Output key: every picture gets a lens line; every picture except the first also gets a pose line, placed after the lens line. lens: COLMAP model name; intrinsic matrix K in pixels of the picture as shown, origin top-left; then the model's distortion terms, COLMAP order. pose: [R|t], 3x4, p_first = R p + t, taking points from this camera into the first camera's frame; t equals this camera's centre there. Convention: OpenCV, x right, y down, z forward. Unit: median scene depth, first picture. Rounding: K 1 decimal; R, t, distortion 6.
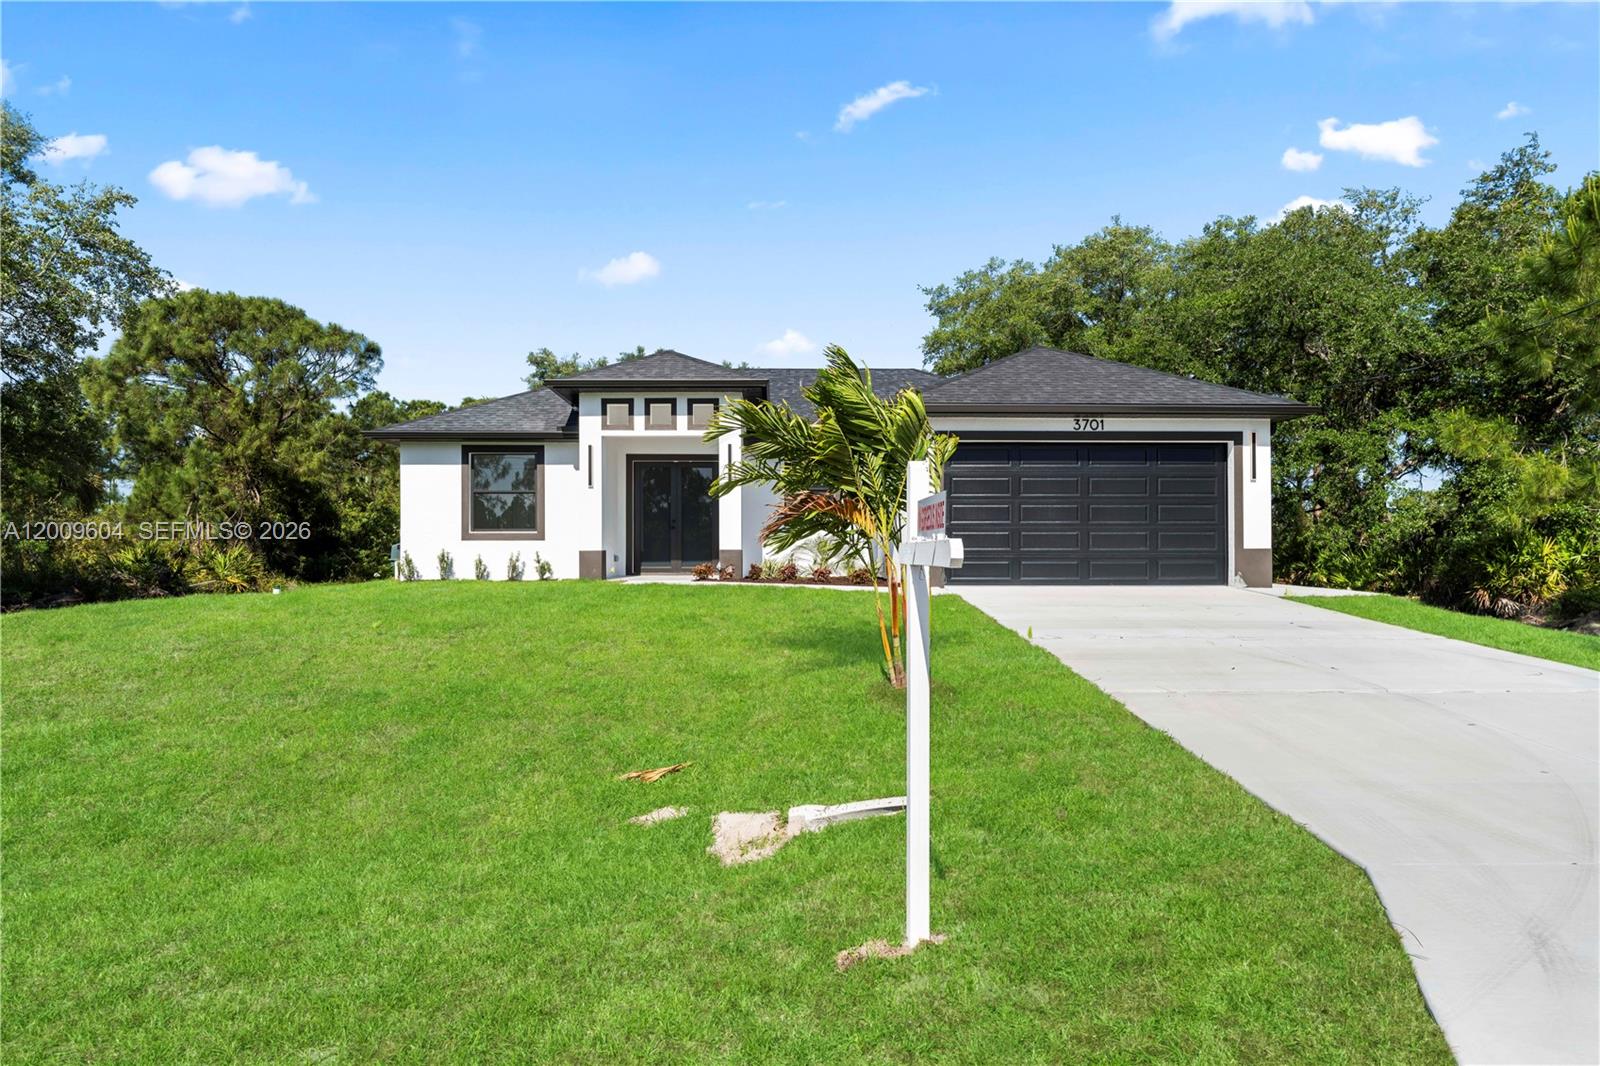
lens RADIAL K [[925.3, 0, 800.0], [0, 925.3, 533.0], [0, 0, 1]] dist [-0.000668, -0.000061]
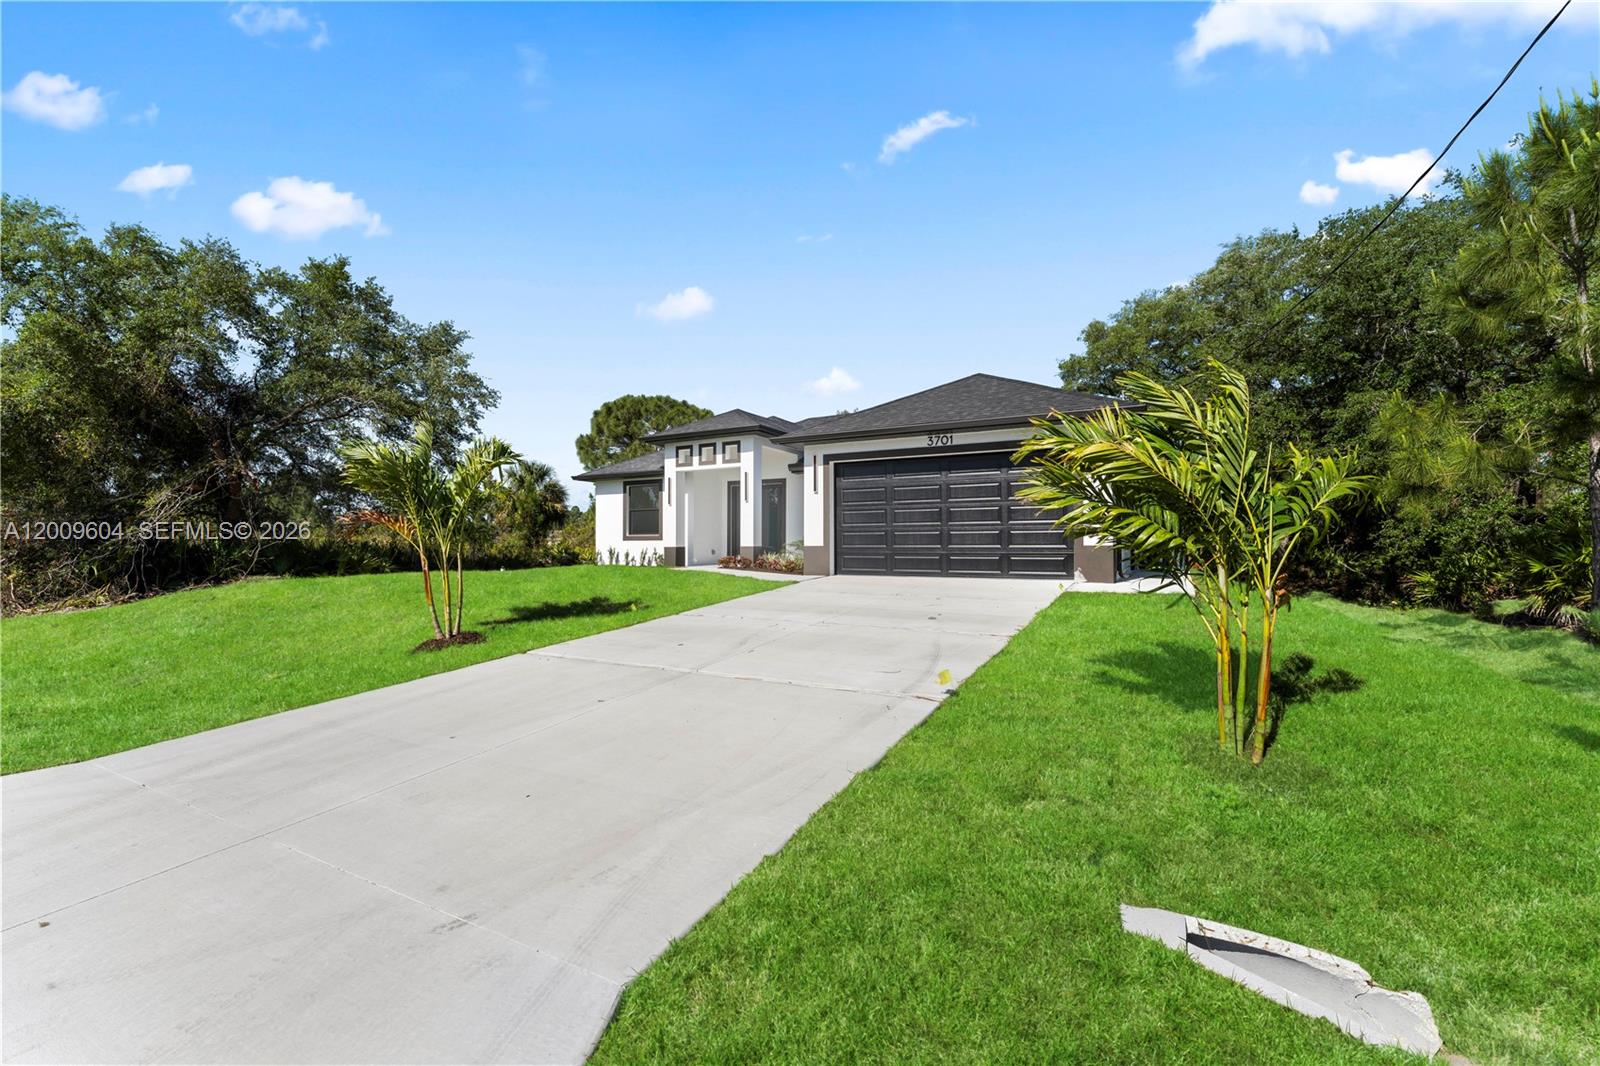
lens RADIAL K [[674.6, 0, 800.0], [0, 674.6, 533.0], [0, 0, 1]] dist [-0.000046, -0.000058]
pose [[0.862108, -0.008918, -0.506646, 0.515479], [0.008603, 0.999959, -0.002962, 0.000729], [0.506652, -0.001805, 0.862149, 0.153407]]
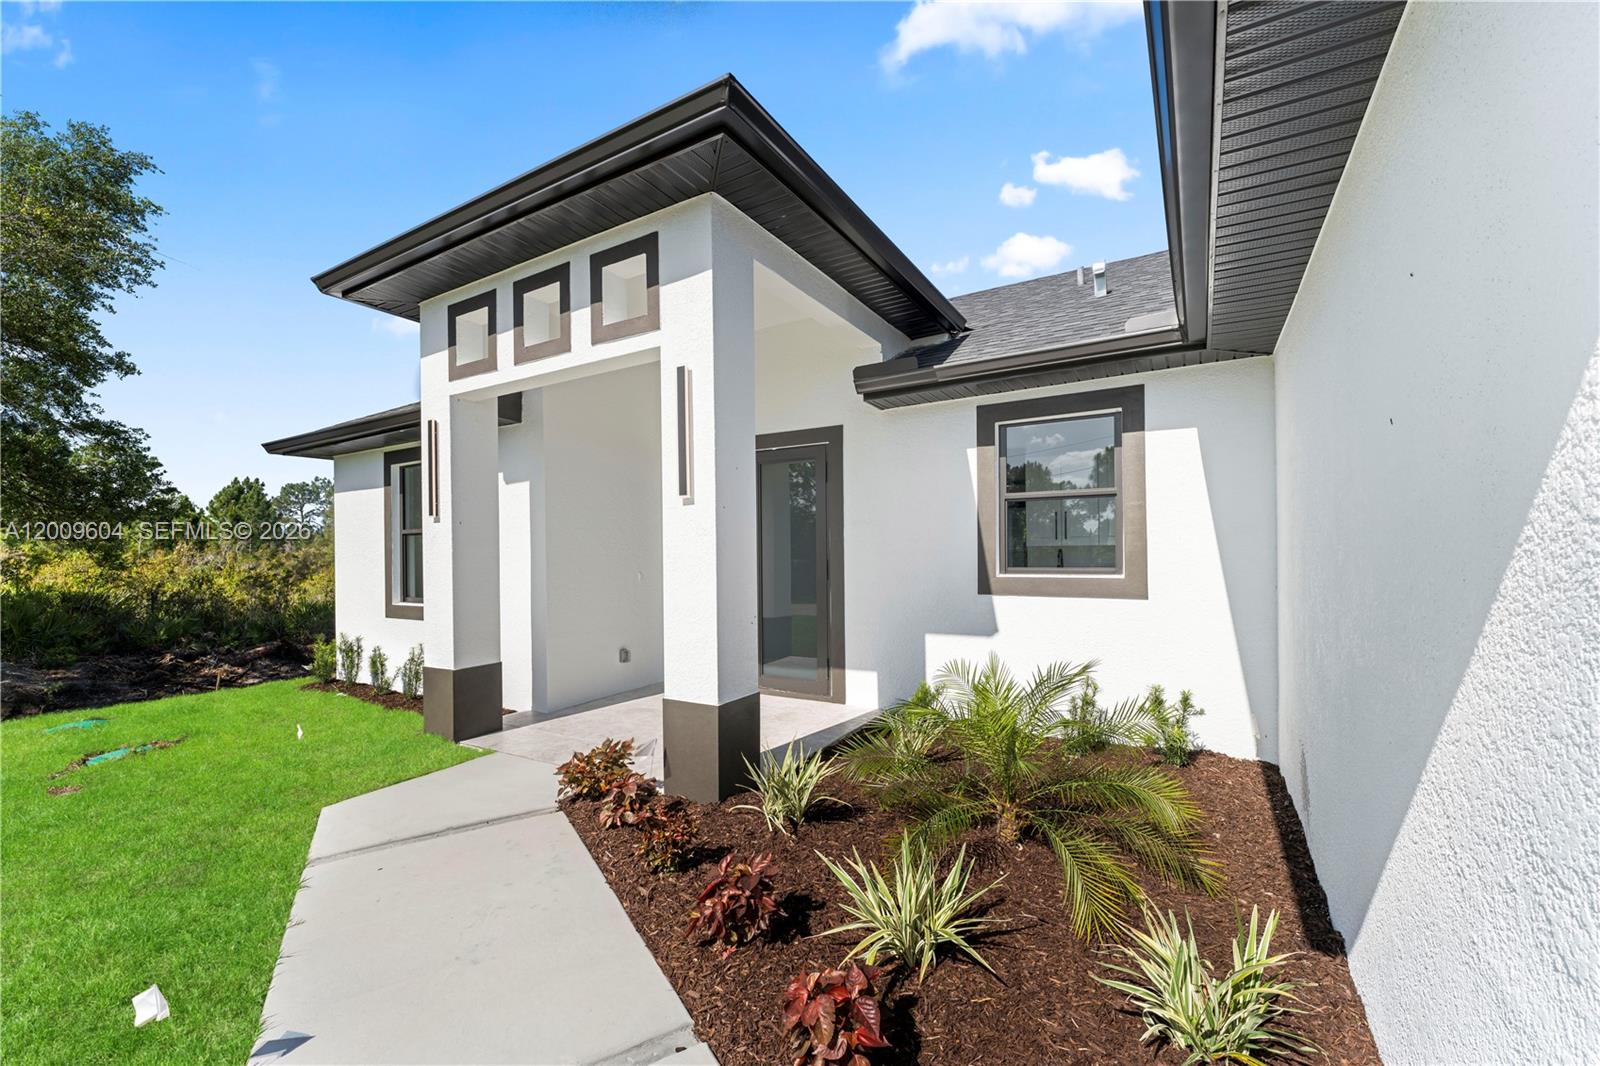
lens RADIAL K [[650.3, 0, 800.0], [0, 650.3, 533.0], [0, 0, 1]] dist [-0.000991, -0.000091]
pose [[0.845350, -0.022781, -0.533728, 0.072801], [0.027569, 0.999619, 0.000998, -0.039615], [0.533502, -0.015558, 0.845656, 0.834282]]
